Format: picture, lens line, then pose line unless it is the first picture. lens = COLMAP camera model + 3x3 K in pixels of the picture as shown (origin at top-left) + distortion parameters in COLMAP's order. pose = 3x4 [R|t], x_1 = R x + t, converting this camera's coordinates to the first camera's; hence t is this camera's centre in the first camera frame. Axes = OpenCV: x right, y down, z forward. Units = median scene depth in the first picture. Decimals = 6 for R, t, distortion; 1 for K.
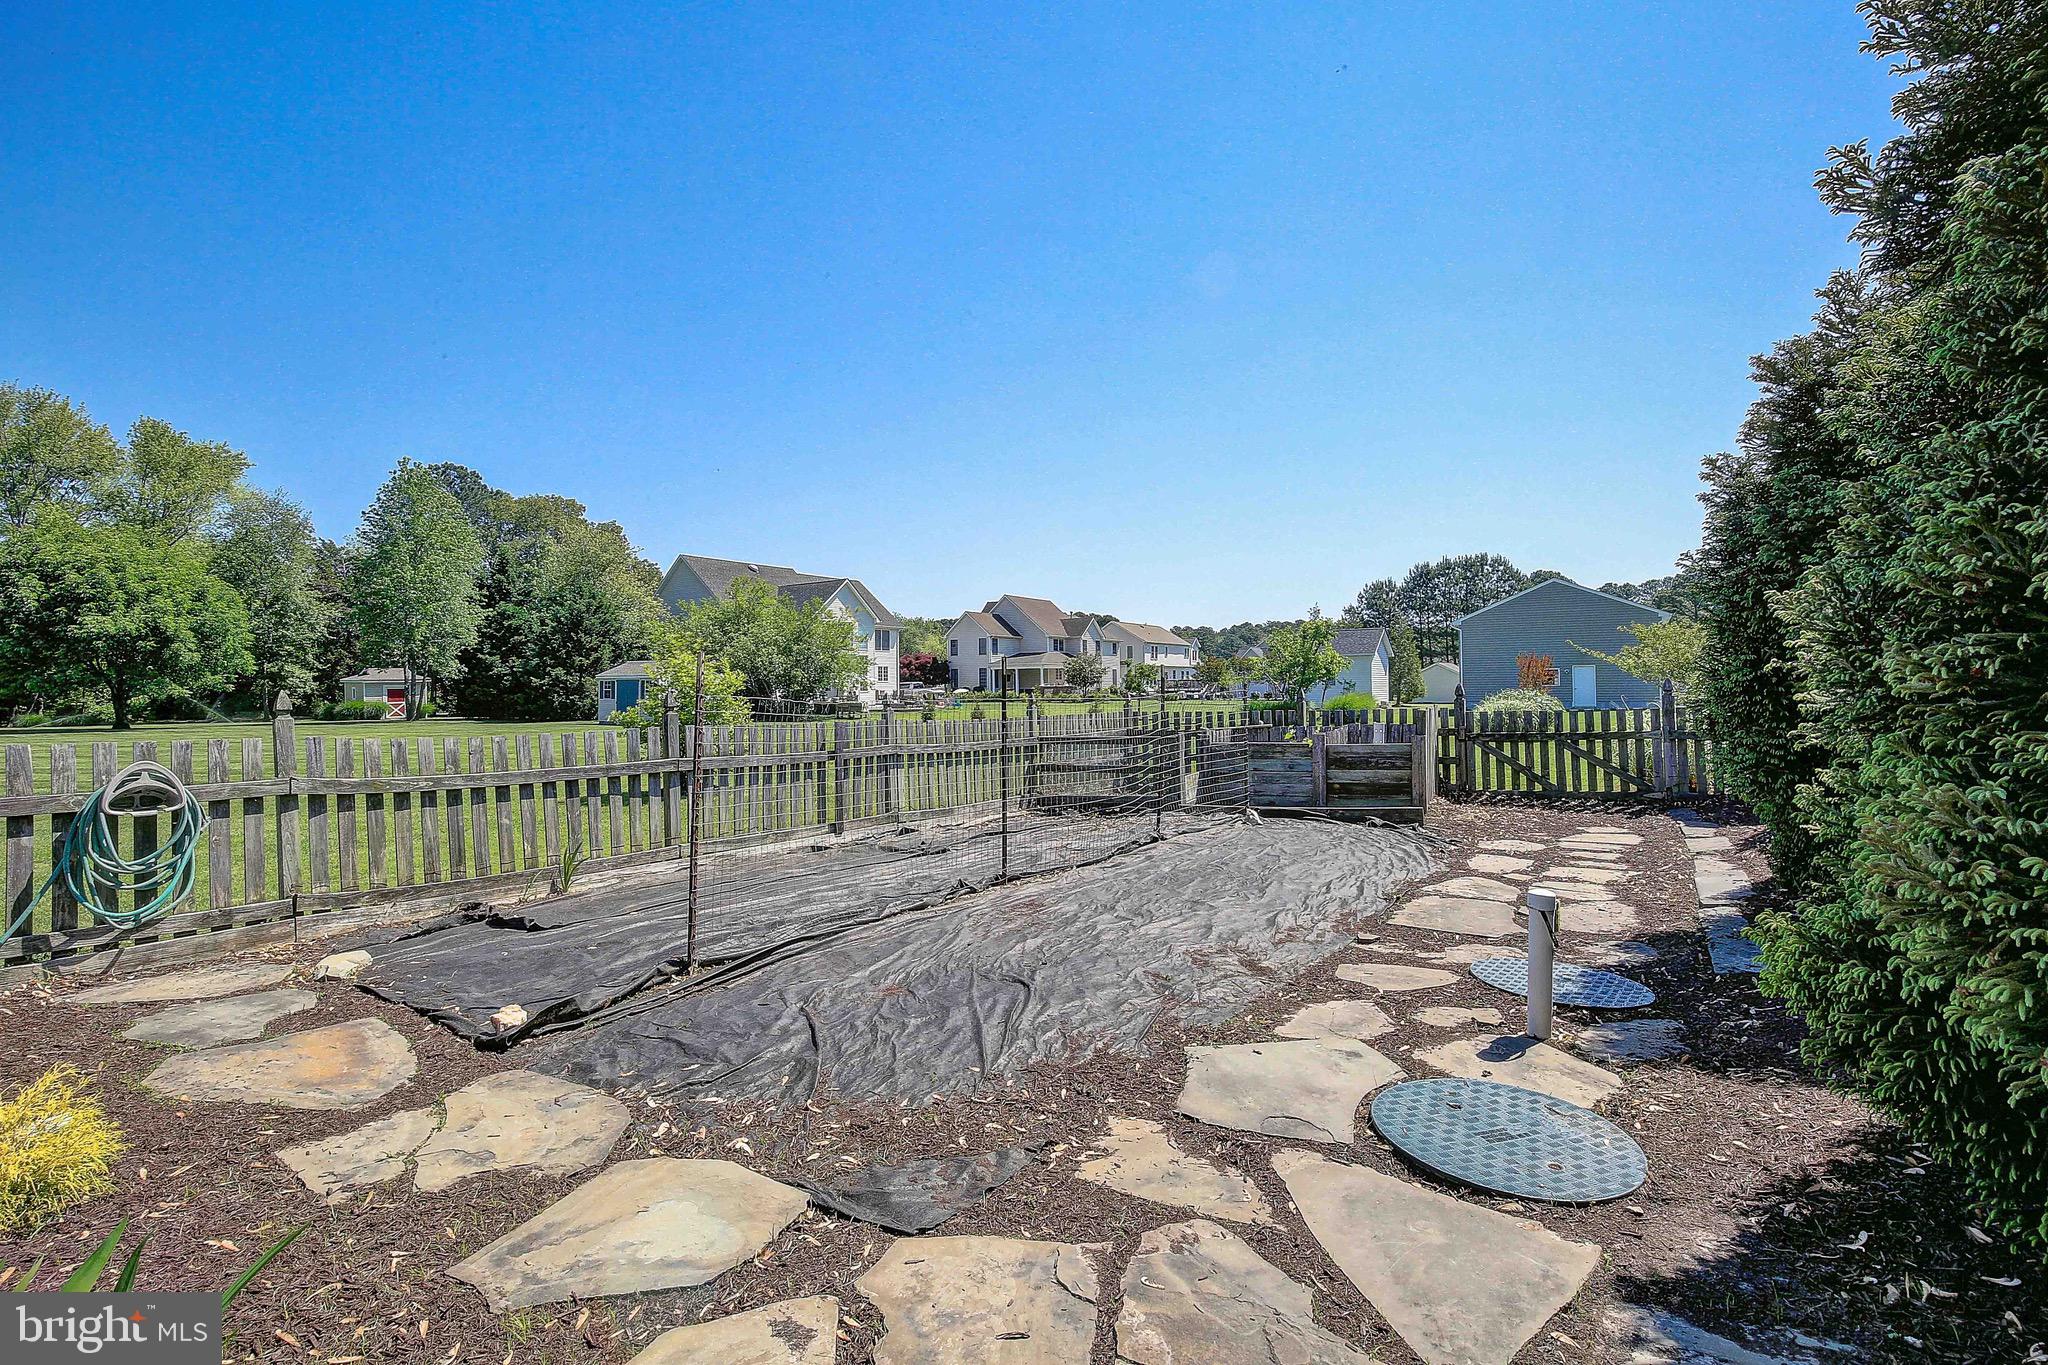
lens RADIAL K [[943.0, 0, 1024.5], [0, 943.0, 683.8], [0, 0, 1]] dist [-0.033854, 0.004890]
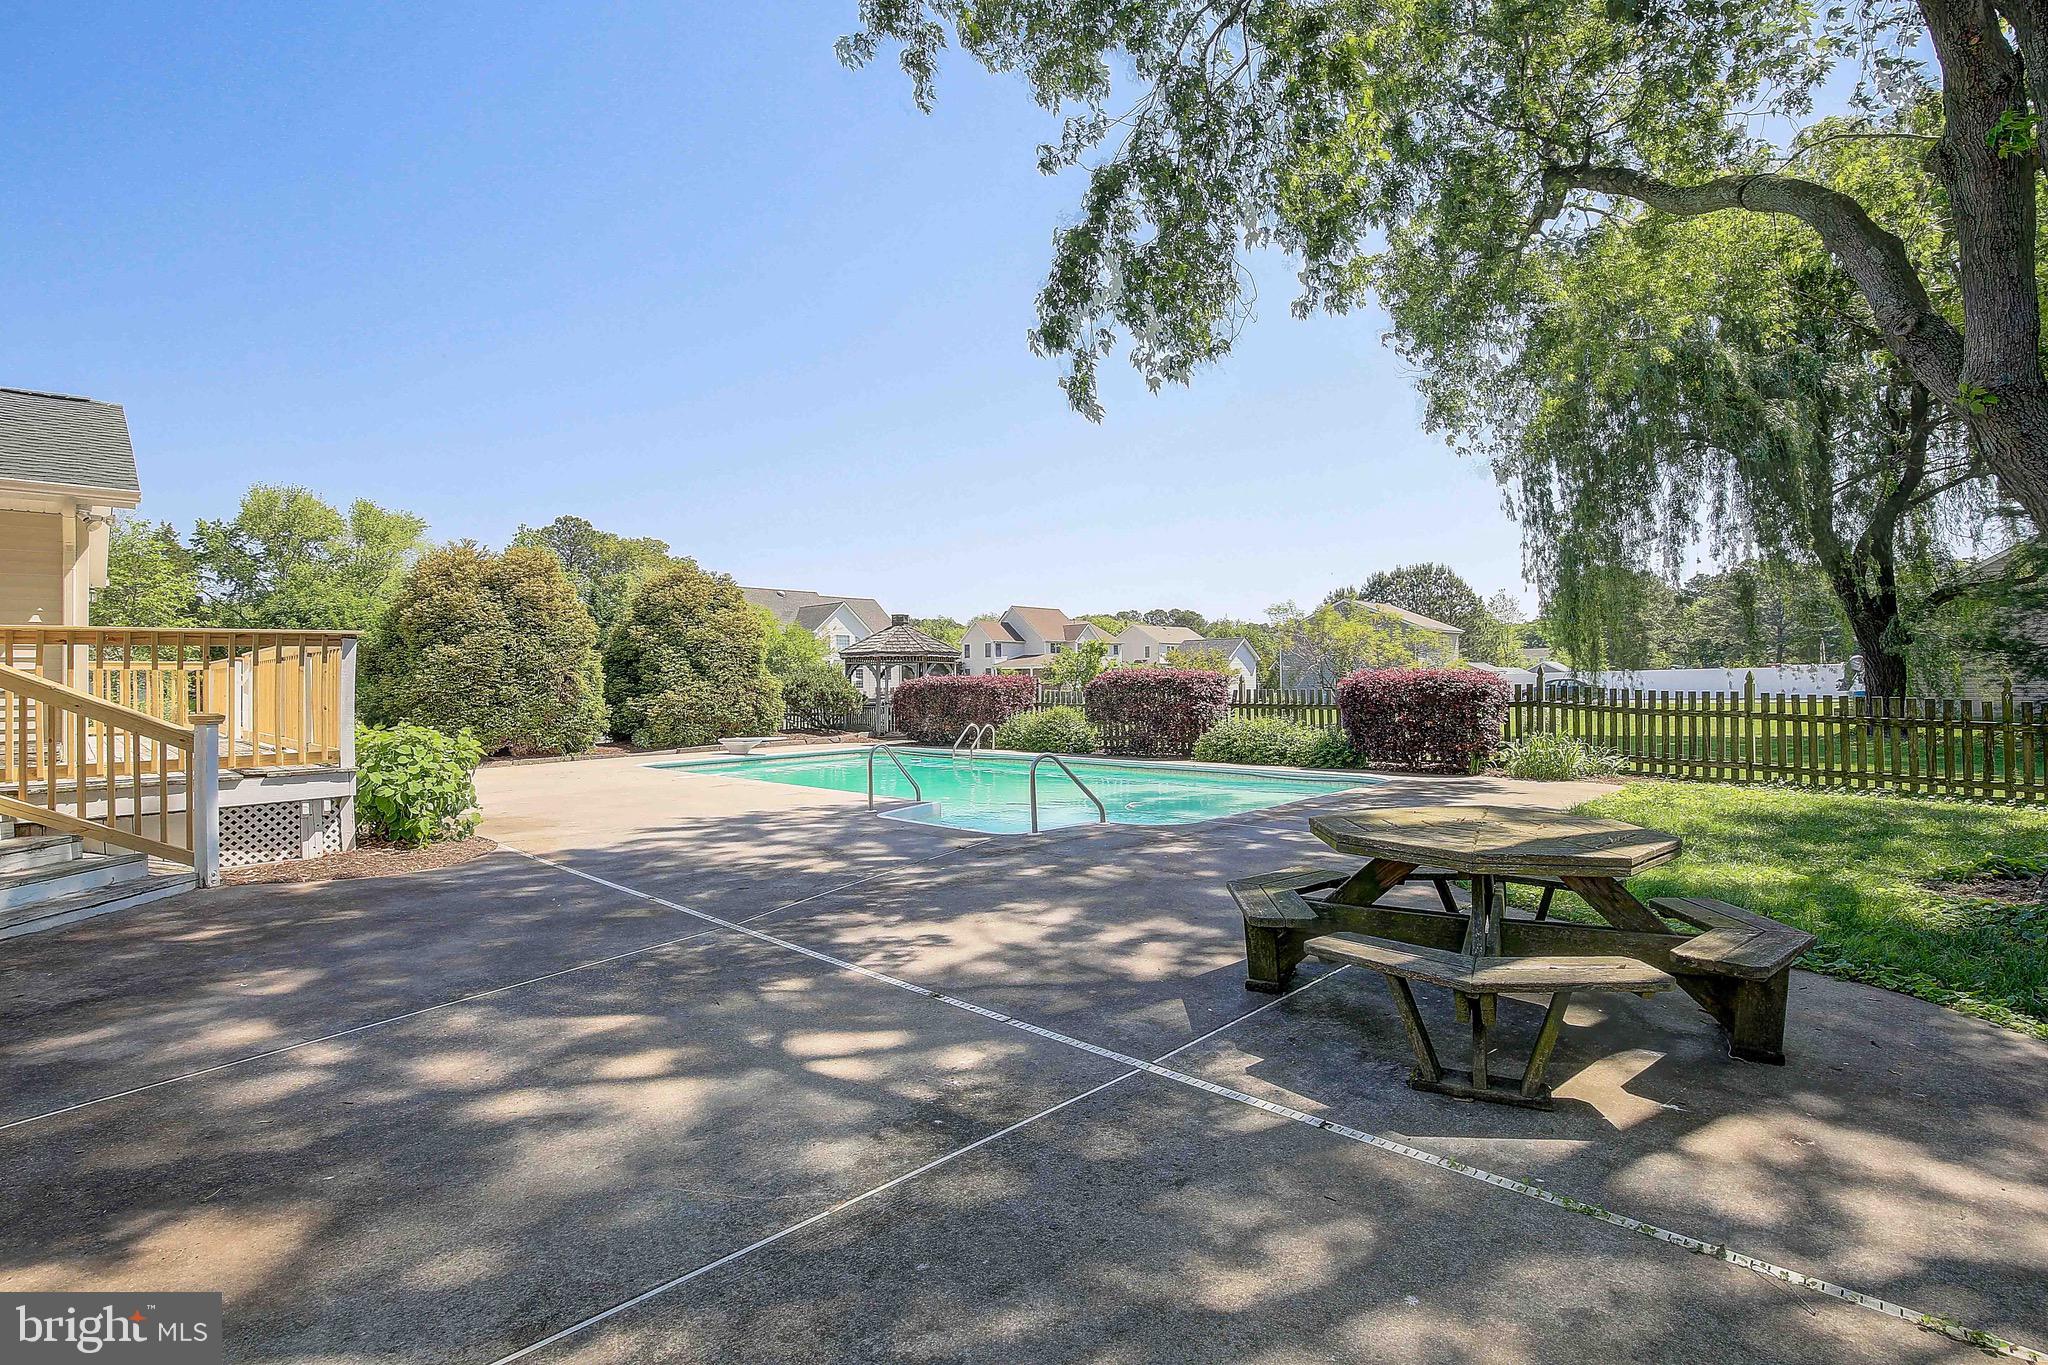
lens RADIAL K [[943.0, 0, 1026.2], [0, 943.0, 691.6], [0, 0, 1]] dist [-0.033854, 0.004890]
pose [[0.988018, -0.001046, -0.154334, 0.239146], [0.002965, 0.999921, 0.012201, -0.001807], [0.154309, -0.012512, 0.987943, -0.224488]]
